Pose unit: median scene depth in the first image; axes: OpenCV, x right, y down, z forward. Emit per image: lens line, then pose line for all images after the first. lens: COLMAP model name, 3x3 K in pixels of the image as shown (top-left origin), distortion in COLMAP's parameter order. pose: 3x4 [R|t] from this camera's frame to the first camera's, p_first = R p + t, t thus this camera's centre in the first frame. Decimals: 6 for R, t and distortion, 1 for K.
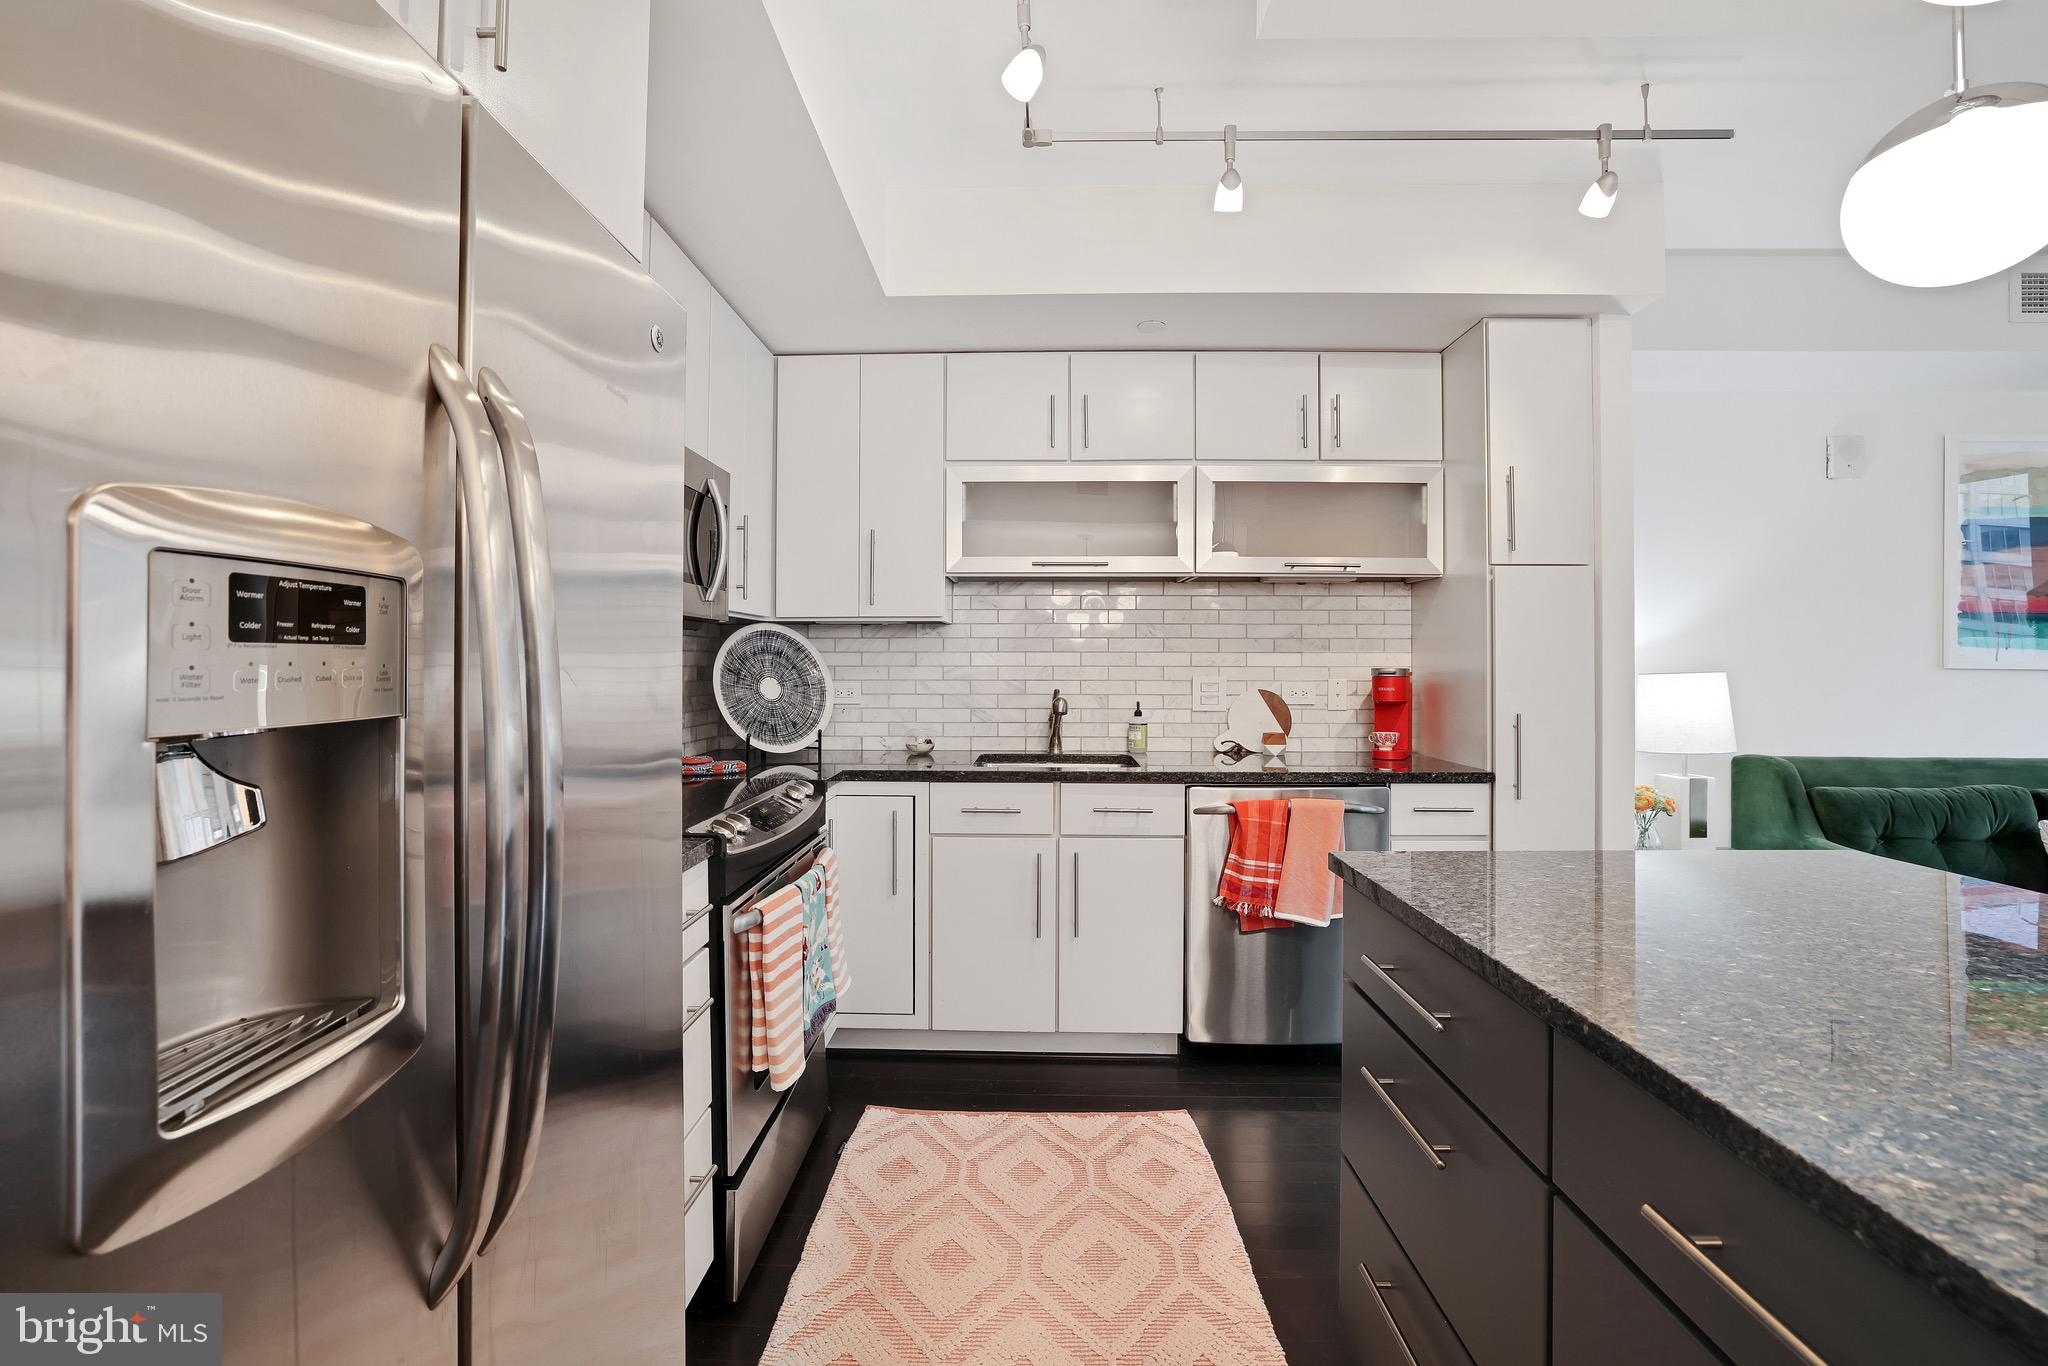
lens RADIAL K [[882.5, 0, 1019.6], [0, 882.5, 655.6], [0, 0, 1]] dist [-0.039821, 0.012375]
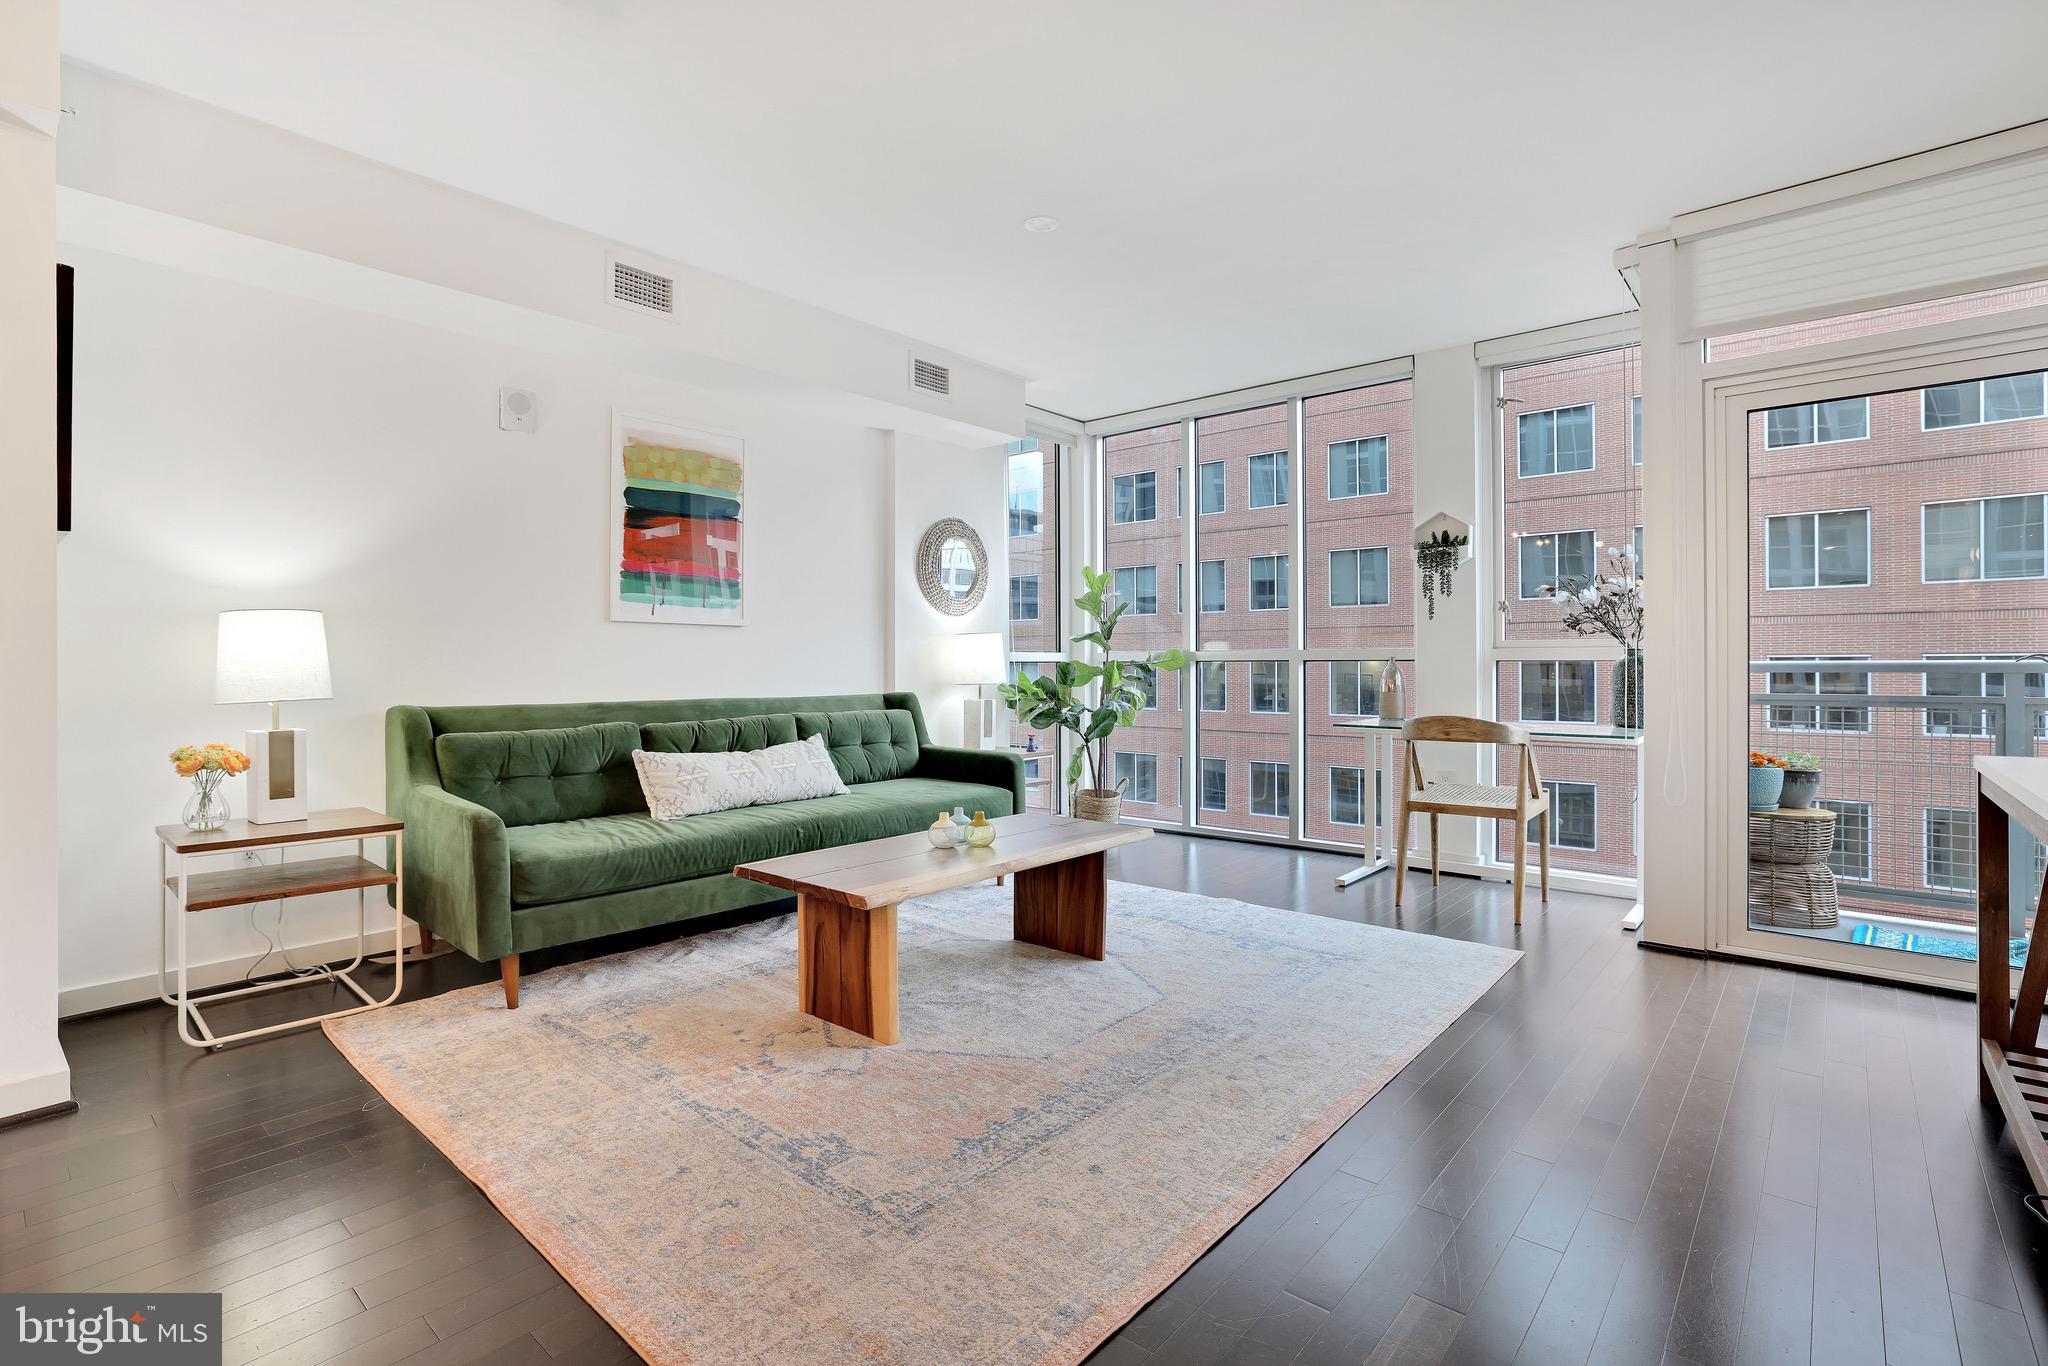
lens RADIAL K [[962.5, 0, 998.3], [0, 962.5, 655.9], [0, 0, 1]] dist [-0.031375, 0.006445]
pose [[0.653680, -0.000067, 0.756771, 0.544828], [0.000971, 0.999999, -0.000750, 0.068701], [-0.756770, 0.001225, 0.653680, -0.189487]]
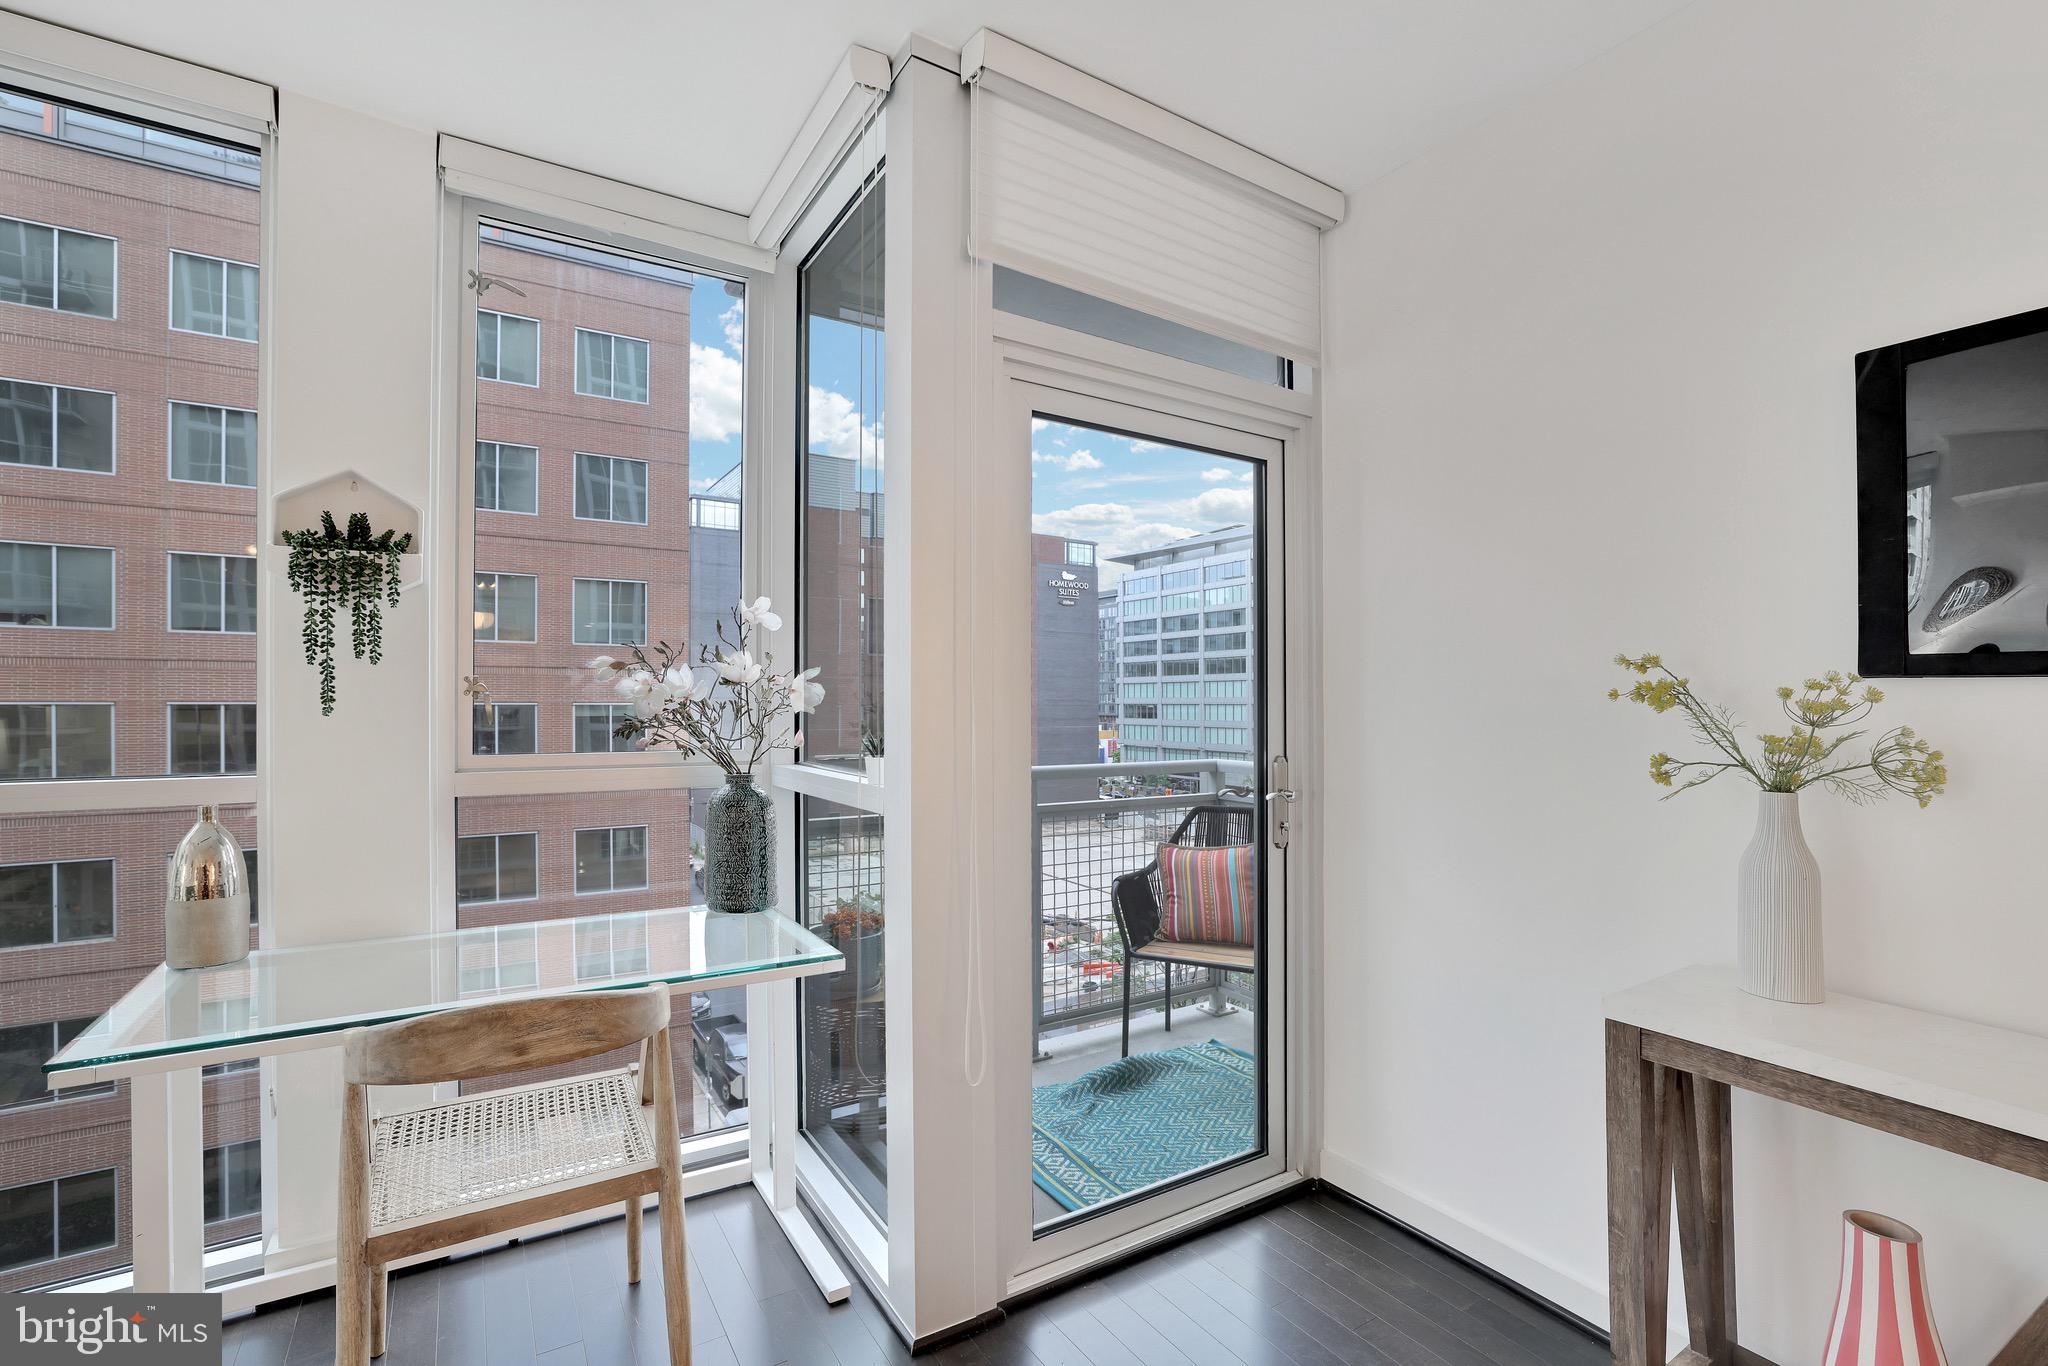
lens RADIAL K [[906.5, 0, 1019.2], [0, 906.5, 710.9], [0, 0, 1]] dist [-0.022344, -0.000420]
pose [[-0.541828, -0.015335, 0.840350, 1.425559], [-0.012389, 0.999871, 0.010259, -0.008632], [-0.840398, -0.004853, -0.541948, 0.241172]]
